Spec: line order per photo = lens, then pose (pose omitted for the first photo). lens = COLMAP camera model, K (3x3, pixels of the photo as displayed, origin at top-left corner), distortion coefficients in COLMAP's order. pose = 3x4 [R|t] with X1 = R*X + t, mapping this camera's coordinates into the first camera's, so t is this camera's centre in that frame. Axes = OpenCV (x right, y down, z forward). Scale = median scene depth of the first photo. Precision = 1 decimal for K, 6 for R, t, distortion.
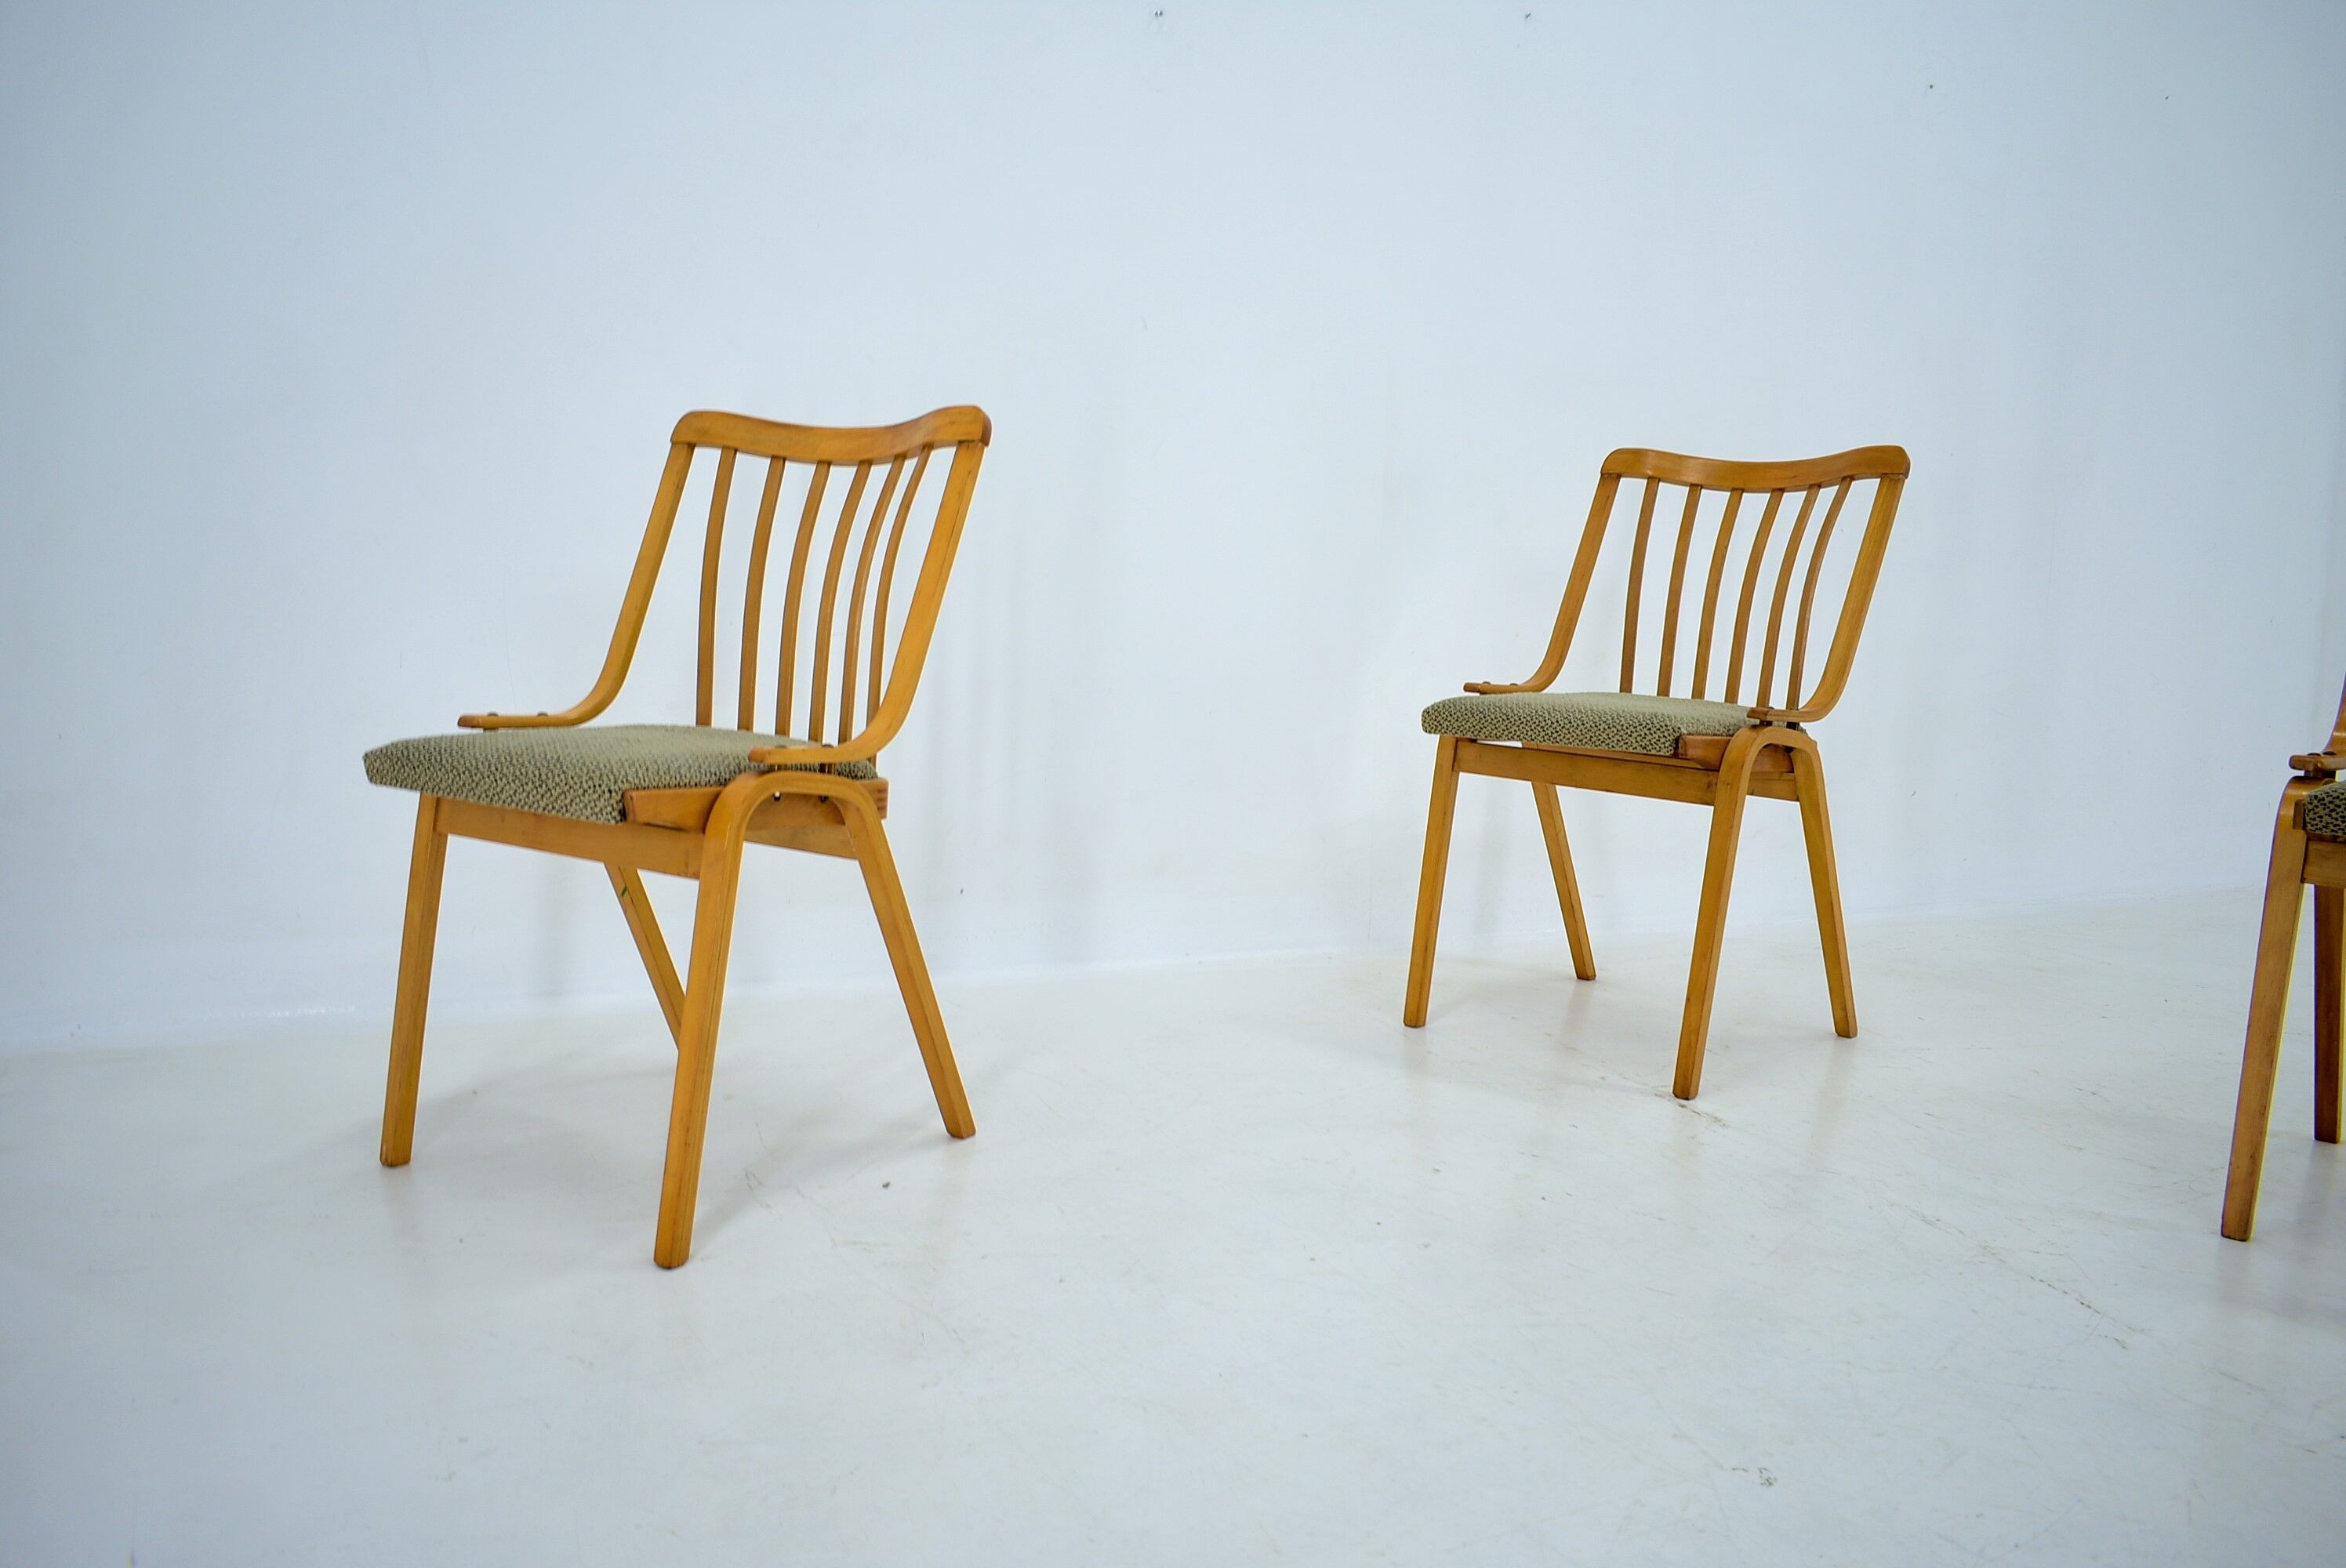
lens RADIAL K [[1808.3, 0, 1173.0], [0, 1808.3, 784.0], [0, 0, 1]] dist [-0.019191, 0.007375]
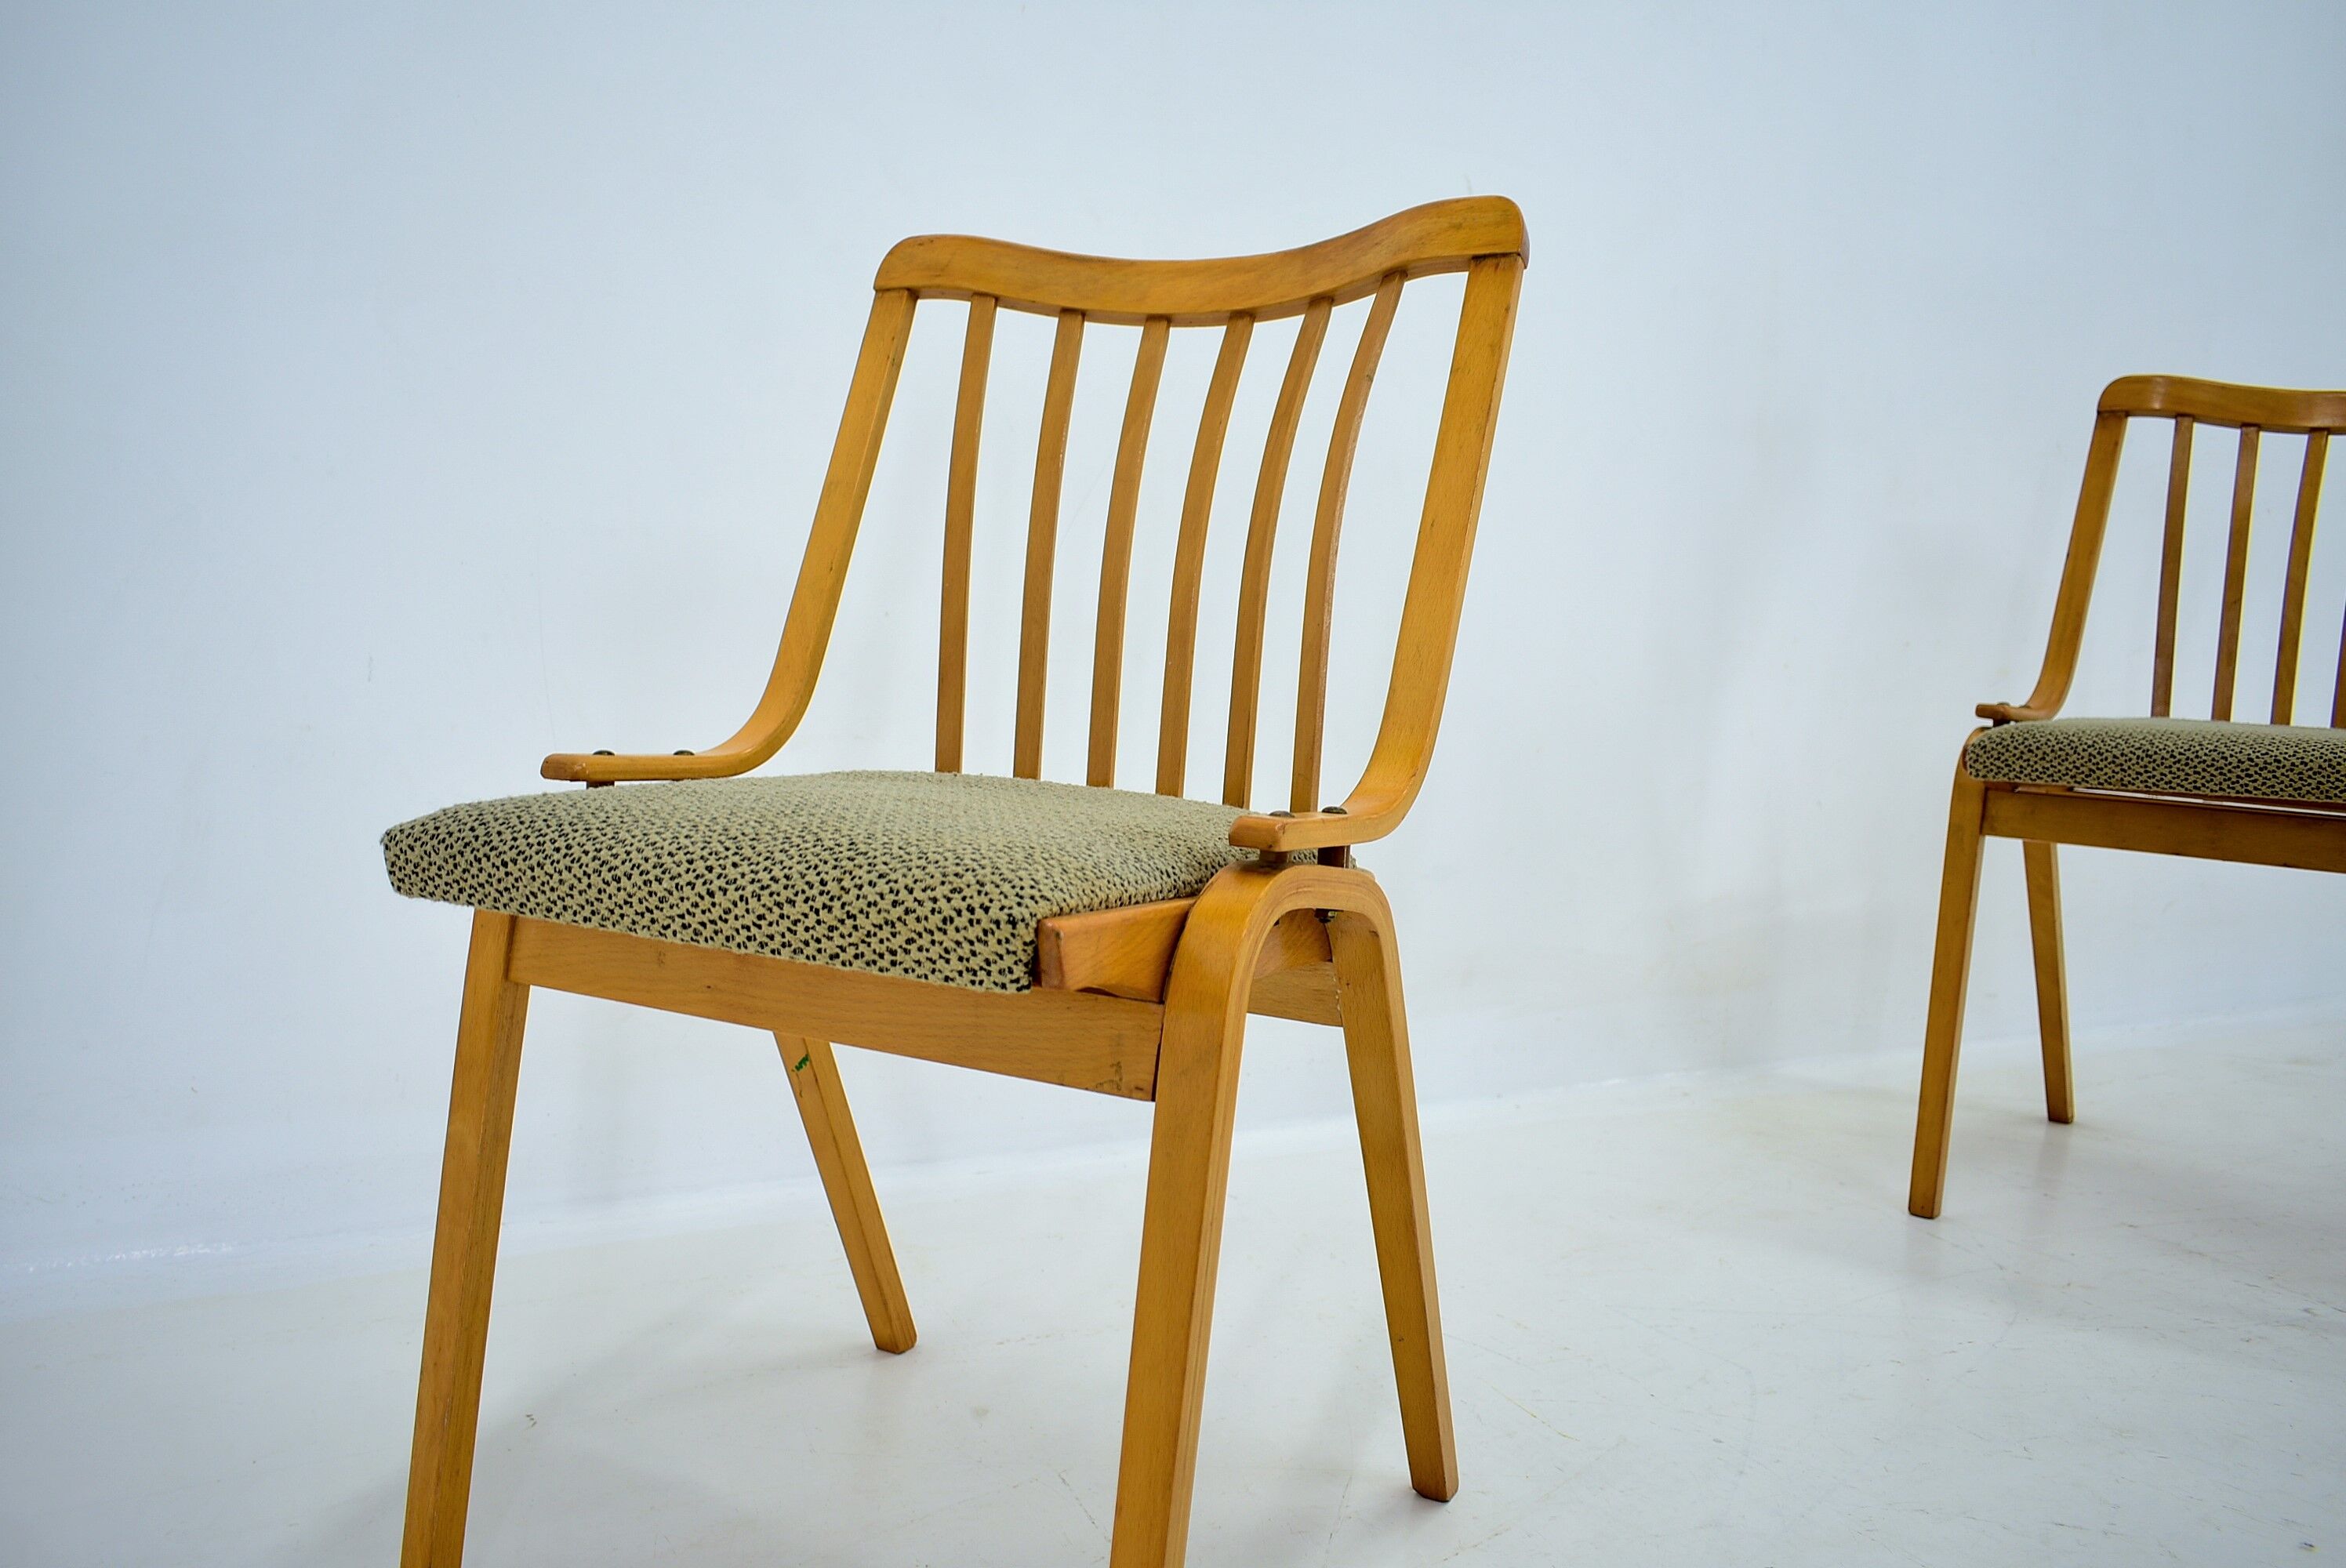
lens RADIAL K [[1808.3, 0, 1173.0], [0, 1808.3, 784.0], [0, 0, 1]] dist [-0.019191, 0.007375]
pose [[0.996677, -0.006430, 0.081203, -0.237443], [0.008485, 0.999652, -0.024990, -0.014097], [-0.081014, 0.025596, 0.996384, 0.425694]]
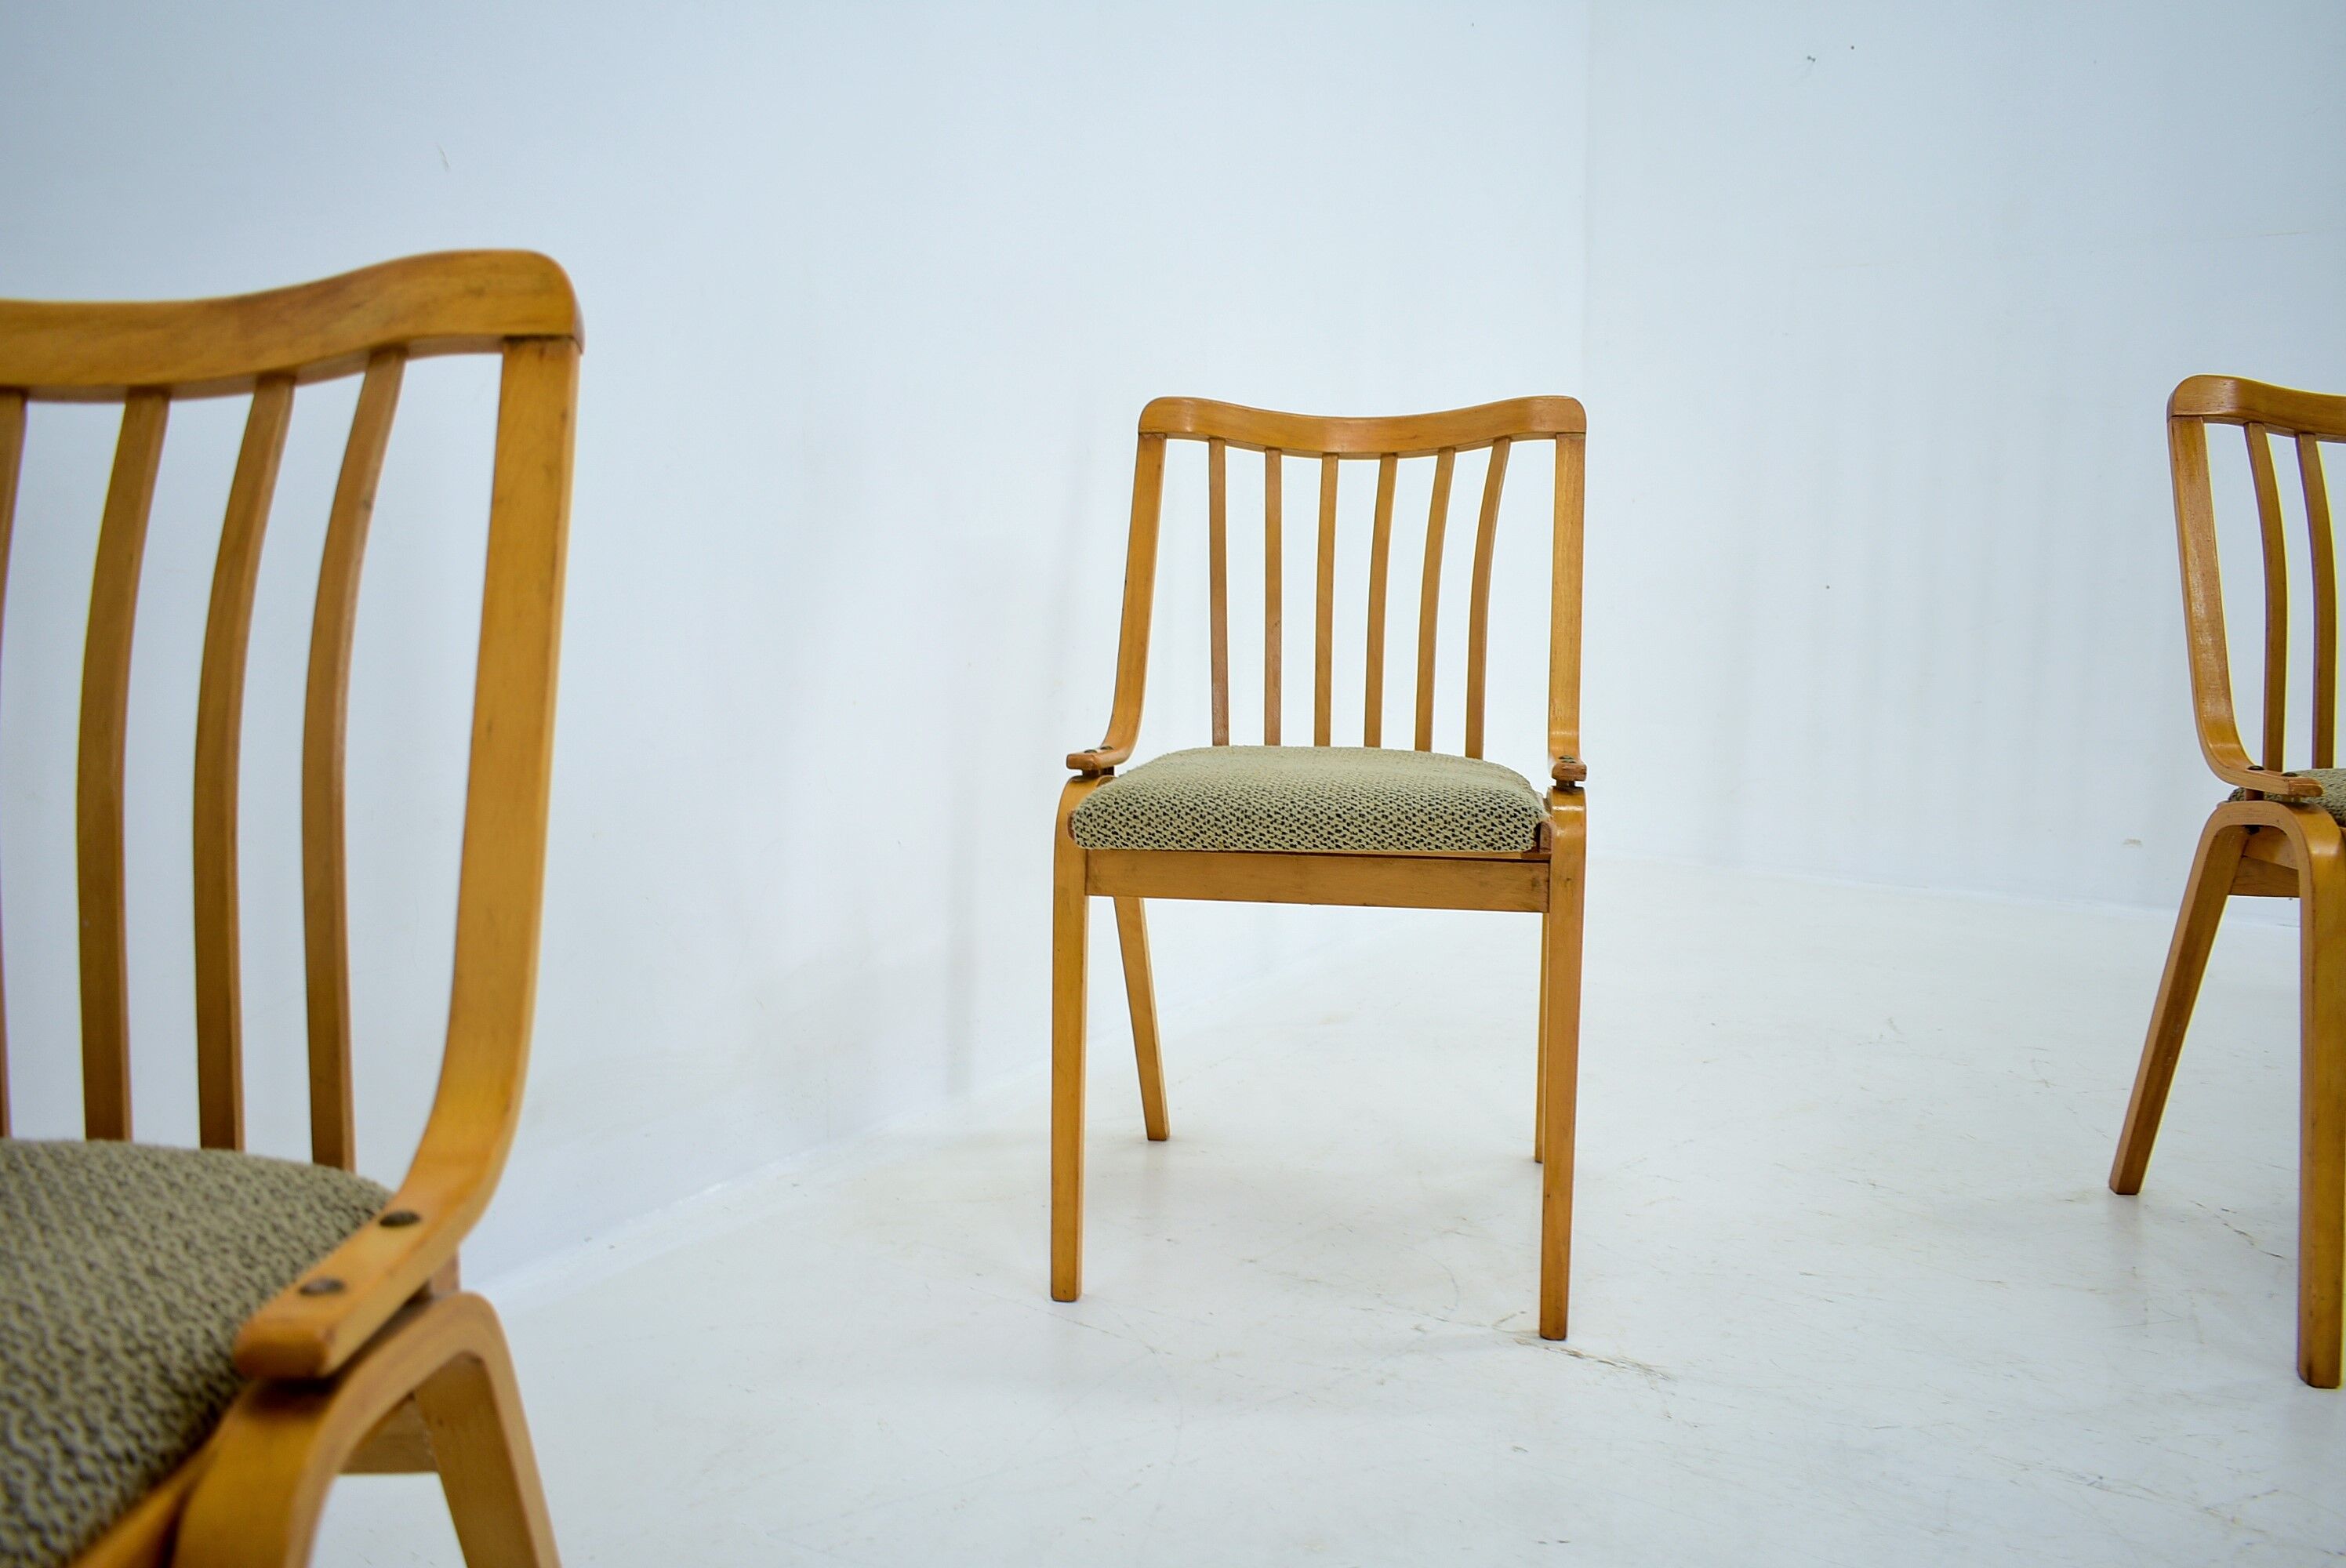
lens RADIAL K [[1808.3, 0, 1173.0], [0, 1808.3, 784.0], [0, 0, 1]] dist [-0.019191, 0.007375]
pose [[0.810027, -0.108252, 0.576314, -0.221906], [0.098622, 0.993963, 0.048085, -0.089071], [-0.578040, 0.017887, 0.815813, 0.546671]]
